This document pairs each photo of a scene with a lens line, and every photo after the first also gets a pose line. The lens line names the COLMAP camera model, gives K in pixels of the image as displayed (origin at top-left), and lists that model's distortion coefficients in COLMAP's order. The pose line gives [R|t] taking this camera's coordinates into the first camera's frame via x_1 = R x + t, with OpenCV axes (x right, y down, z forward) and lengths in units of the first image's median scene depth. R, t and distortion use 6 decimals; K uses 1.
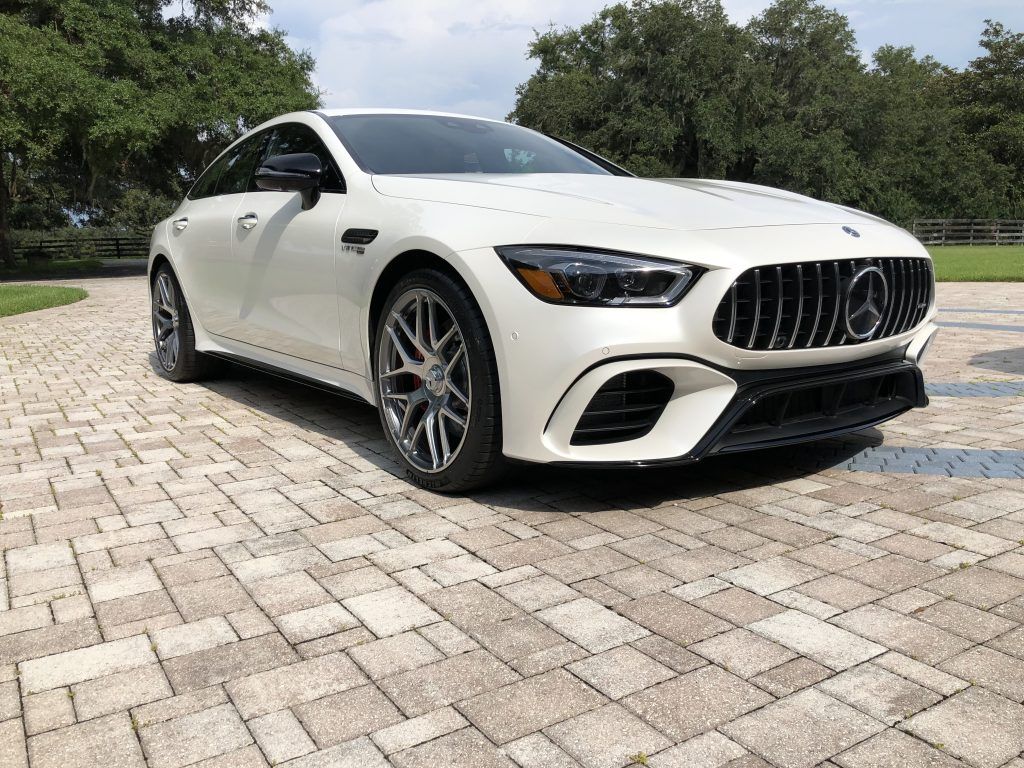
lens RADIAL K [[825.8, 0, 518.5], [0, 825.8, 383.1], [0, 0, 1]] dist [0.009820, -0.001046]
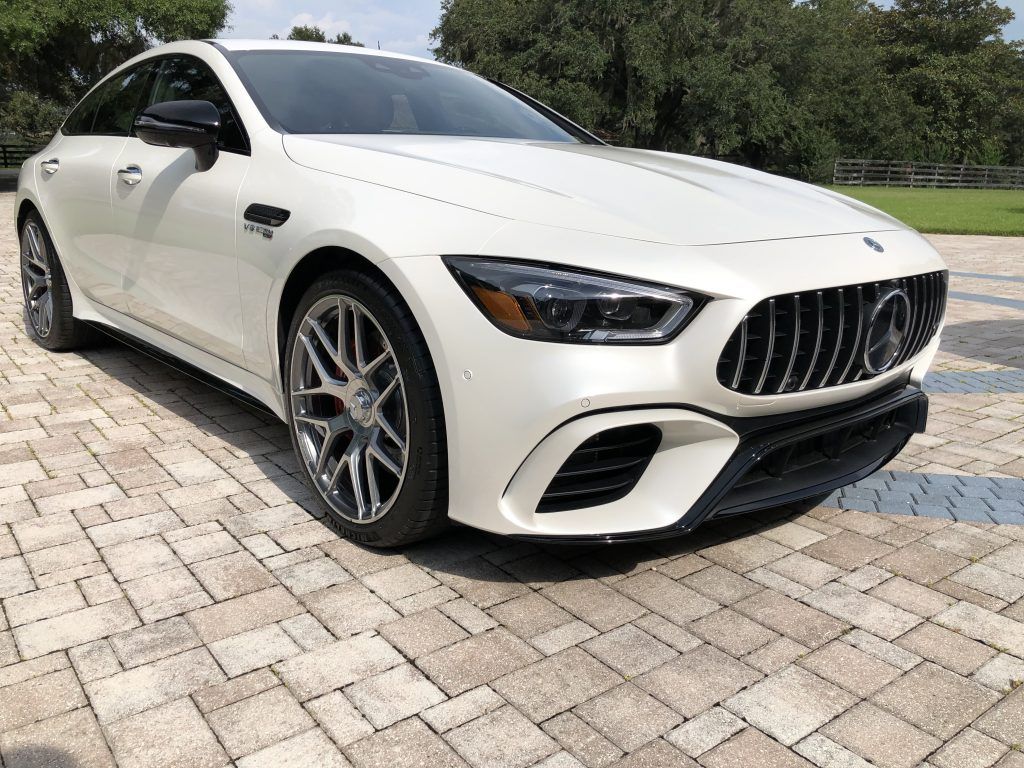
lens RADIAL K [[827.4, 0, 517.1], [0, 827.4, 378.0], [0, 0, 1]] dist [0.007324, 0.007514]
pose [[0.995378, 0.012876, 0.095165, -0.027994], [-0.020704, 0.996439, 0.081734, -0.104600], [-0.093774, -0.083326, 0.992100, 0.189429]]
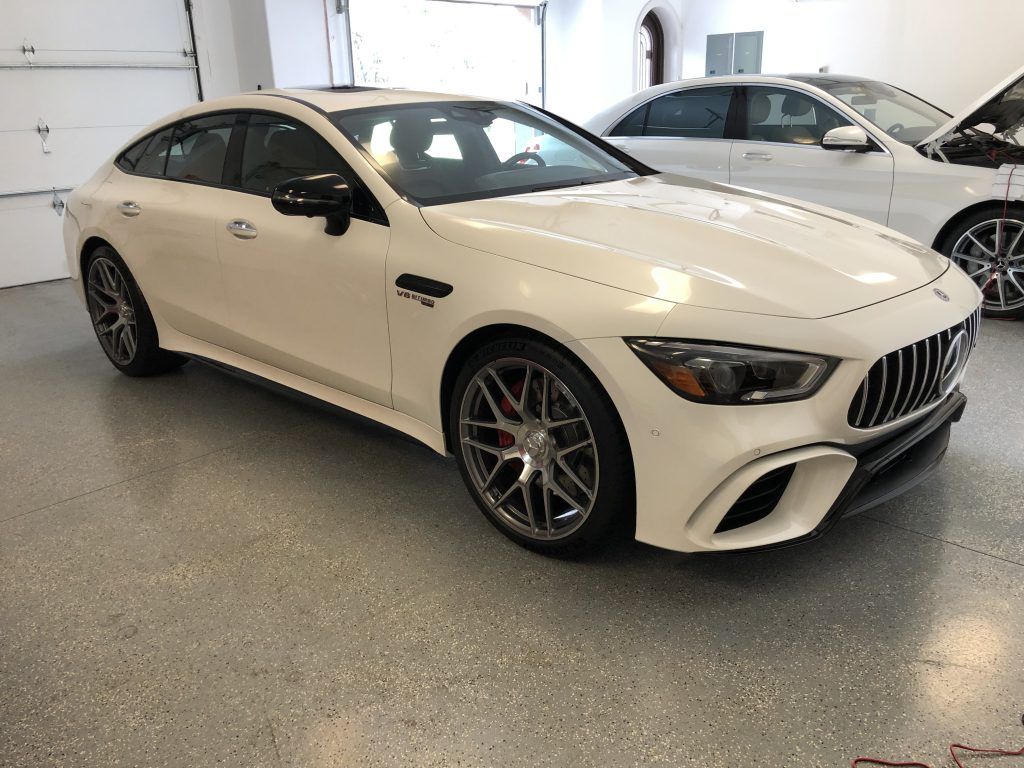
lens RADIAL K [[820.2, 0, 513.6], [0, 820.2, 375.7], [0, 0, 1]] dist [0.011986, -0.005719]
pose [[0.983917, -0.064467, 0.166588, -0.291745], [0.038496, 0.987216, 0.154671, -0.249115], [-0.174430, -0.145771, 0.973820, 0.065717]]
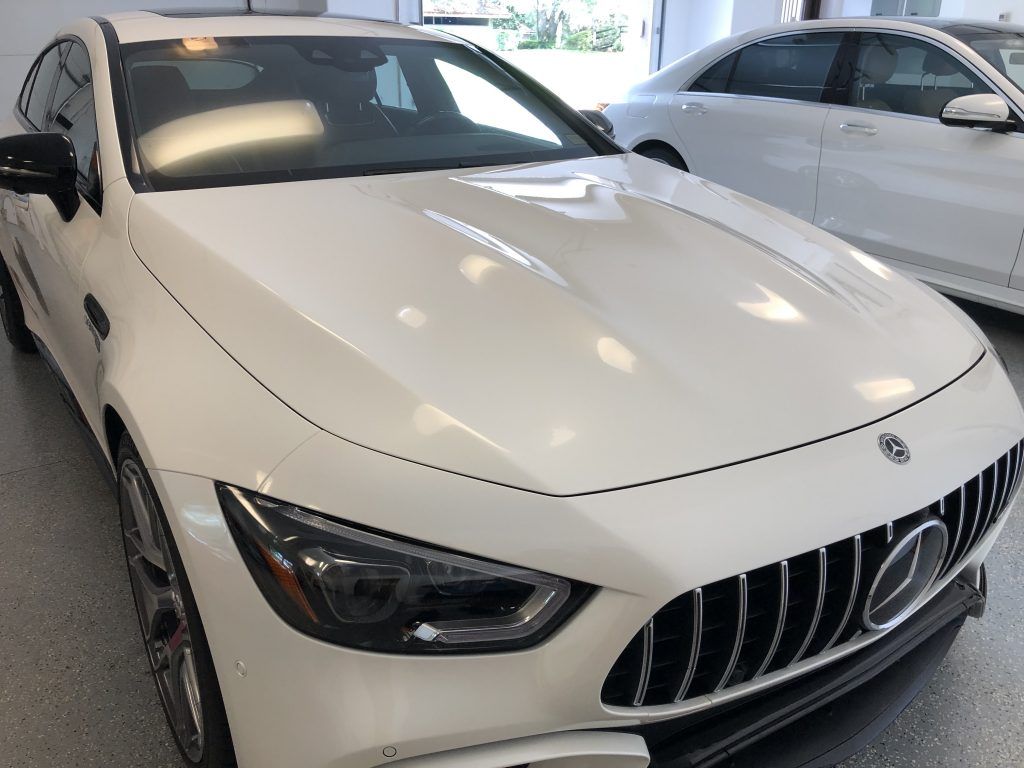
lens RADIAL K [[829.6, 0, 517.7], [0, 829.6, 382.0], [0, 0, 1]] dist [0.009446, 0.002493]
pose [[0.999160, 0.036443, -0.018720, 0.155780], [-0.031441, 0.975000, 0.219970, -0.318724], [0.026269, -0.219197, 0.975327, 0.447901]]
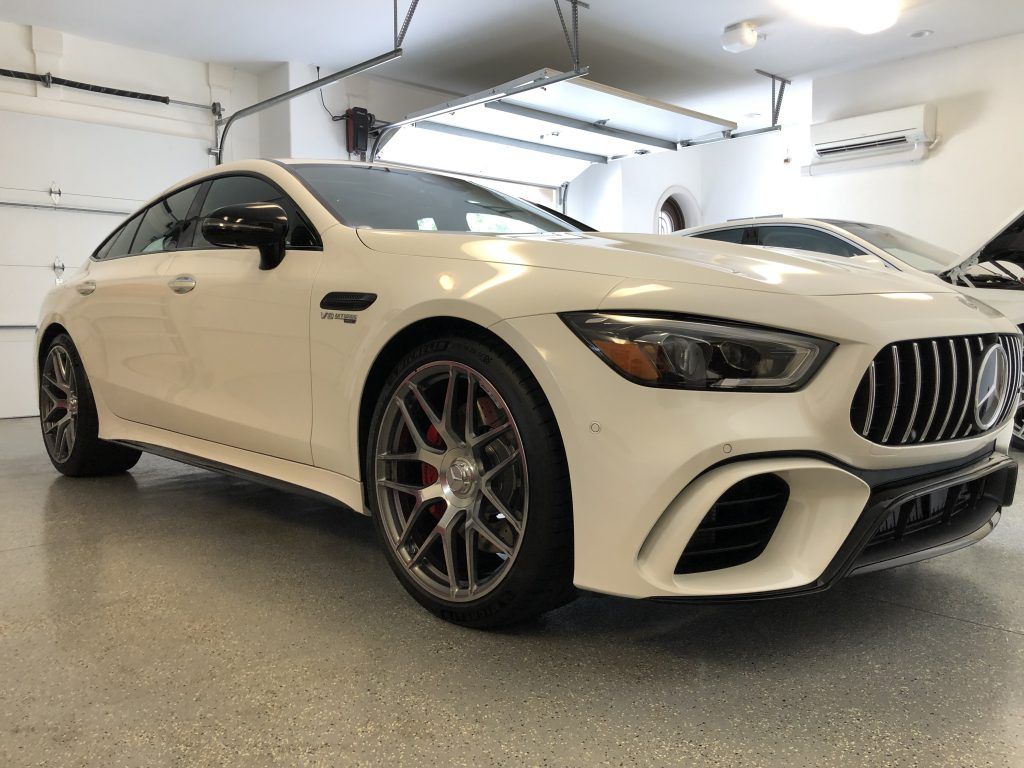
lens RADIAL K [[824.4, 0, 512.0], [0, 824.4, 382.1], [0, 0, 1]] dist [0.004774, 0.019762]
pose [[0.991725, 0.003598, 0.128332, -0.156702], [0.008447, 0.995613, -0.093189, -0.026070], [-0.128105, 0.093502, 0.987343, 0.221460]]
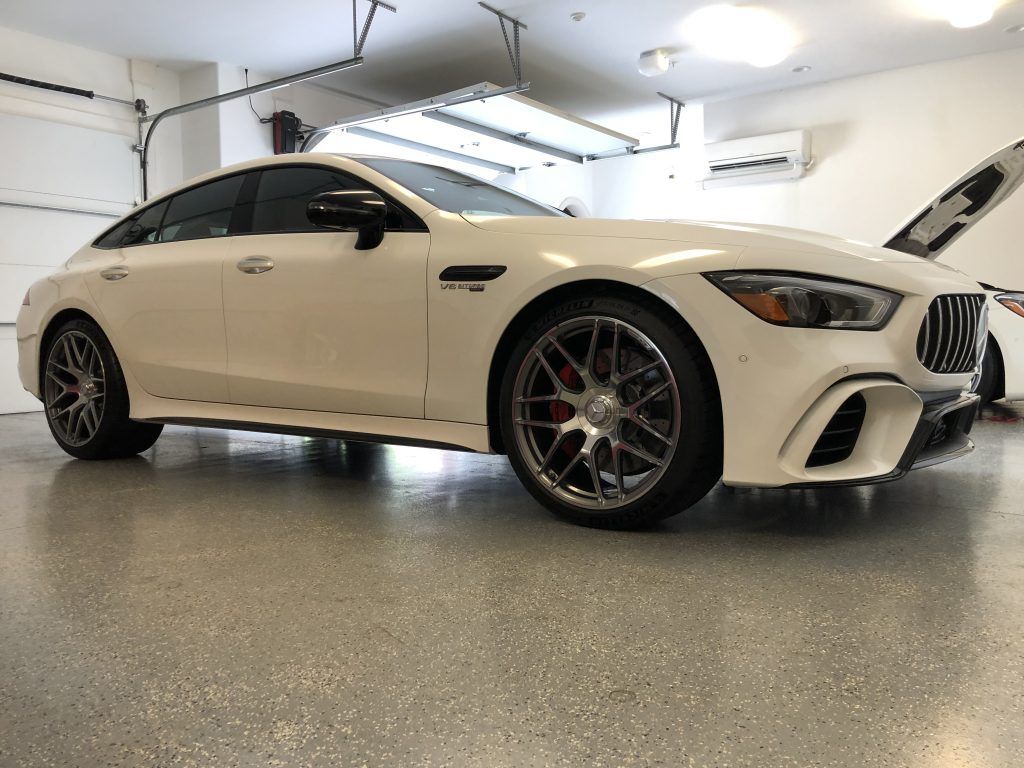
lens RADIAL K [[818.8, 0, 512.0], [0, 818.8, 384.0], [0, 0, 1]] dist [0.017214, 0.000616]
pose [[0.953286, -0.010449, 0.301887, -0.498764], [0.042801, 0.993990, -0.100752, 0.052886], [-0.299020, 0.108967, 0.948005, 0.125130]]
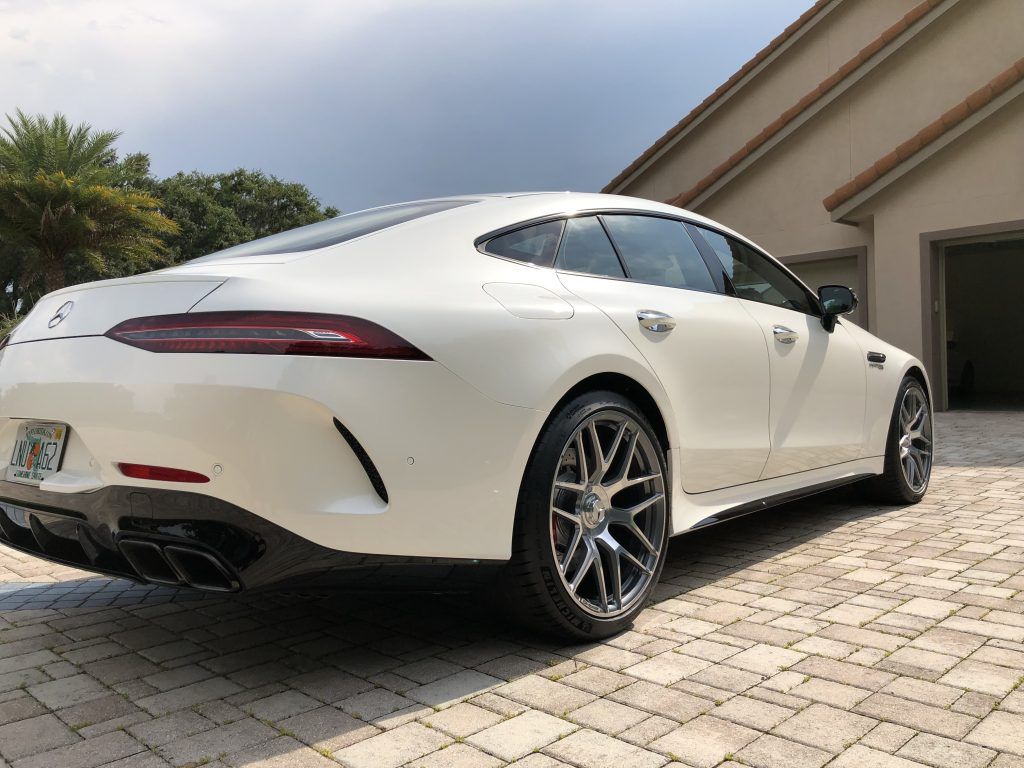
lens RADIAL K [[829.6, 0, 517.7], [0, 829.6, 382.0], [0, 0, 1]] dist [0.009446, 0.002493]
pose [[-0.213805, 0.013120, 0.976788, -1.712052], [0.181536, 0.983026, 0.026532, -0.331145], [-0.959860, 0.182995, -0.212558, 2.216958]]
